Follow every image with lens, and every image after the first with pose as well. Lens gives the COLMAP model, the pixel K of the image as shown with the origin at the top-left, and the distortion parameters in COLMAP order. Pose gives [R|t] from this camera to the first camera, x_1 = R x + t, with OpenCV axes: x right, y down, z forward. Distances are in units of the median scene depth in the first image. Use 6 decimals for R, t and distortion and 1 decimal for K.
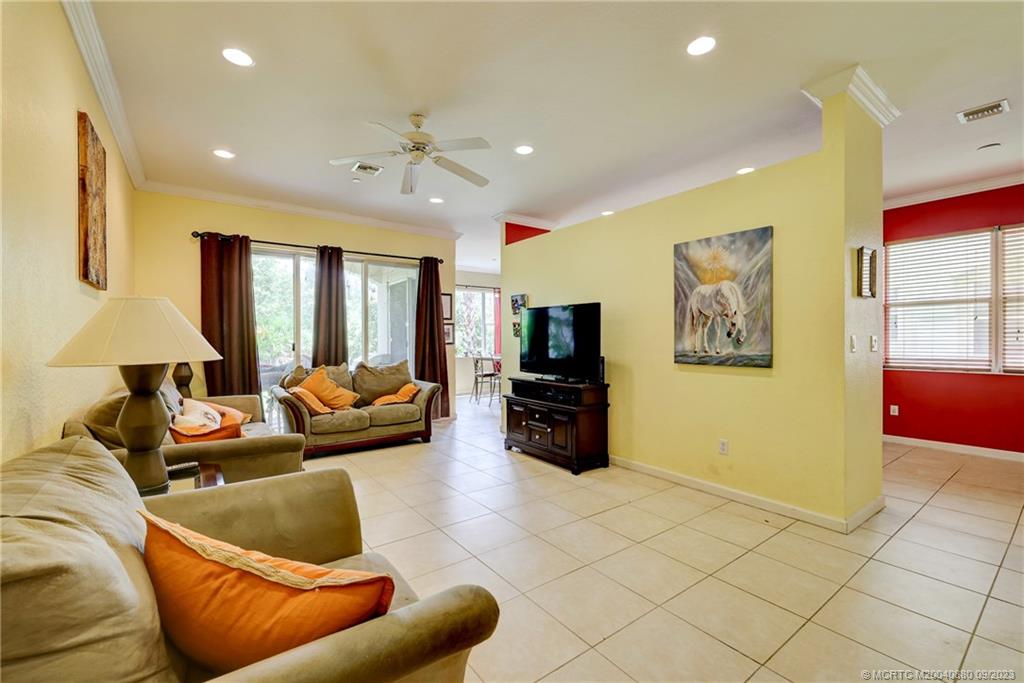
lens RADIAL K [[430.9, 0, 510.8], [0, 430.9, 340.5], [0, 0, 1]] dist [-0.000036, 0.000076]
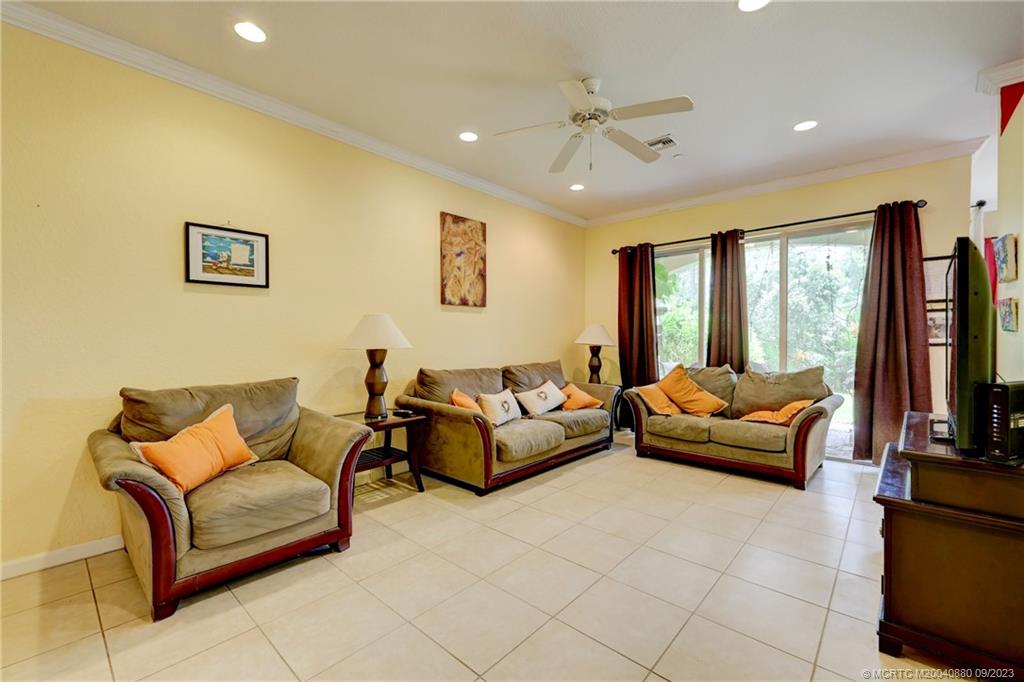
lens RADIAL K [[430.9, 0, 503.7], [0, 430.9, 340.9], [0, 0, 1]] dist [-0.000036, 0.000076]
pose [[0.190591, 0.008531, -0.981633, 0.476692], [-0.002283, 0.999963, 0.008247, -0.001203], [0.981667, 0.000670, 0.190603, 0.517610]]
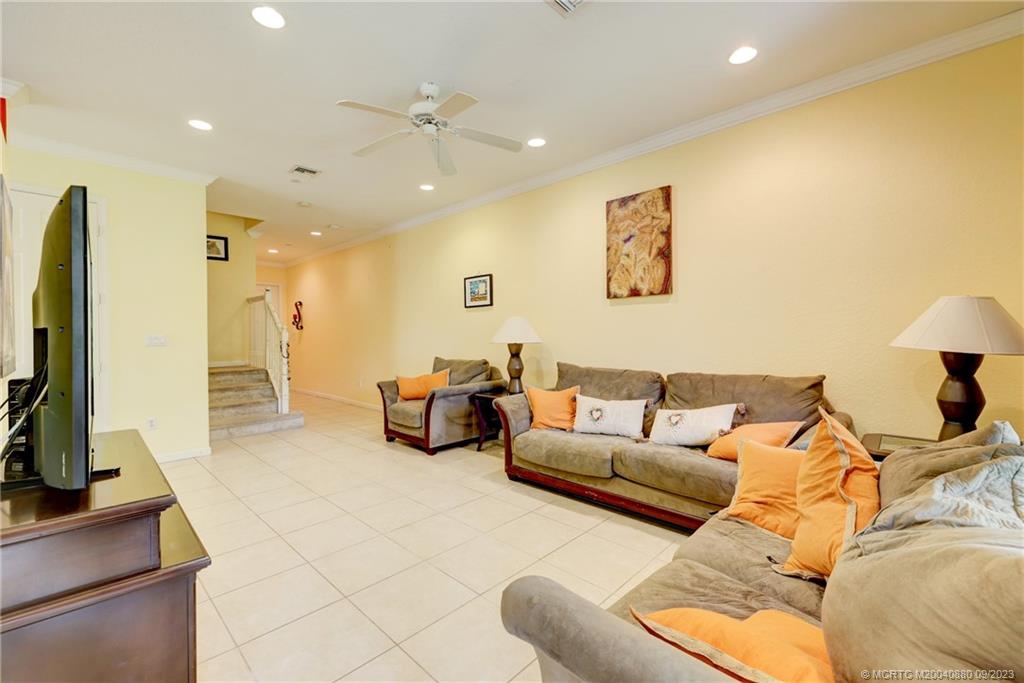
lens RADIAL K [[430.9, 0, 511.2], [0, 430.9, 339.4], [0, 0, 1]] dist [-0.000036, 0.000076]
pose [[-0.987142, 0.013838, -0.159248, -0.191388], [0.011801, 0.999836, 0.013728, -0.003683], [0.159412, 0.011672, -0.987143, 1.510910]]
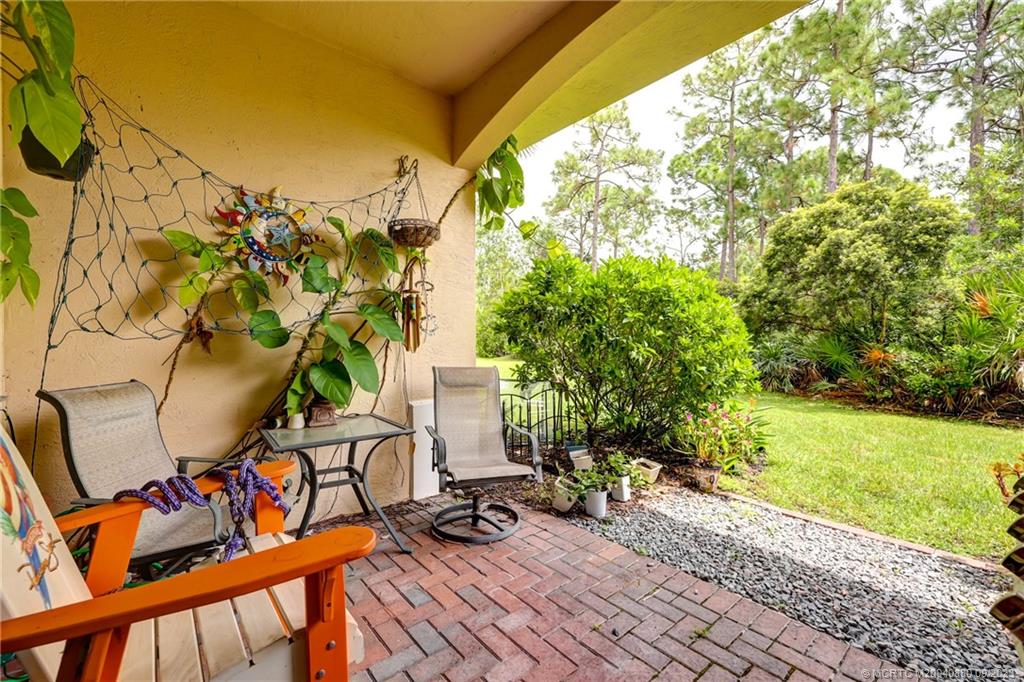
lens RADIAL K [[430.9, 0, 509.0], [0, 430.9, 338.5], [0, 0, 1]] dist [-0.000036, 0.000076]
pose [[0.059043, 0.007222, -0.998229, 0.149478], [0.000041, 0.999974, 0.007237, 0.016635], [0.998255, -0.000468, 0.059041, 0.887526]]
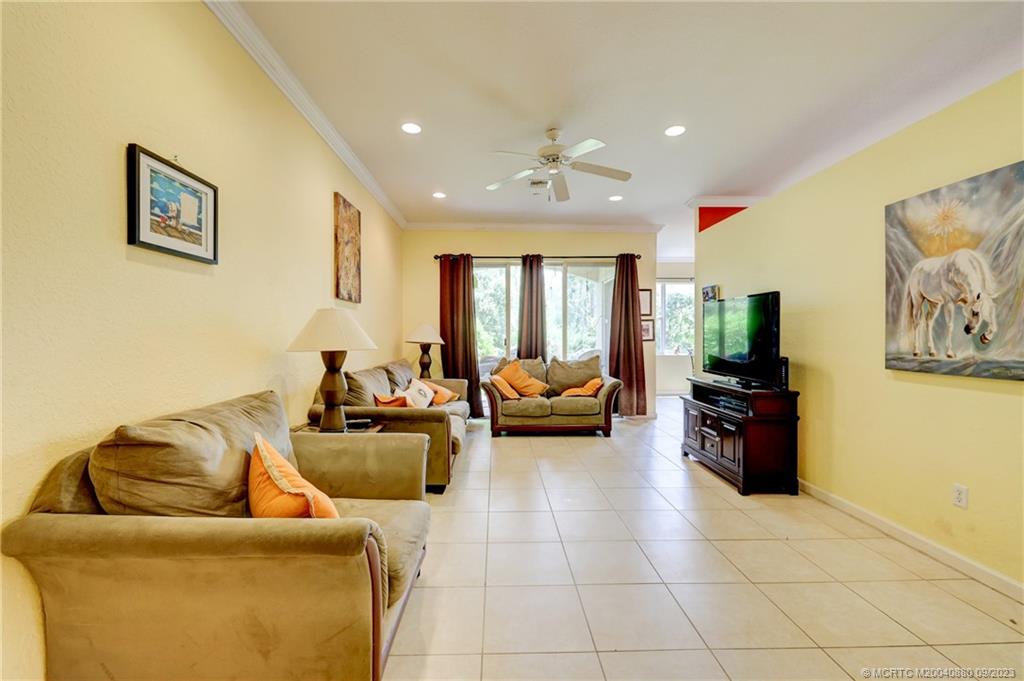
lens RADIAL K [[430.9, 0, 508.6], [0, 430.9, 337.3], [0, 0, 1]] dist [-0.000036, 0.000076]
pose [[0.820772, 0.003512, -0.571246, 0.245624], [-0.002909, 0.999994, 0.001968, -0.000565], [0.571249, 0.000047, 0.820777, 0.035766]]
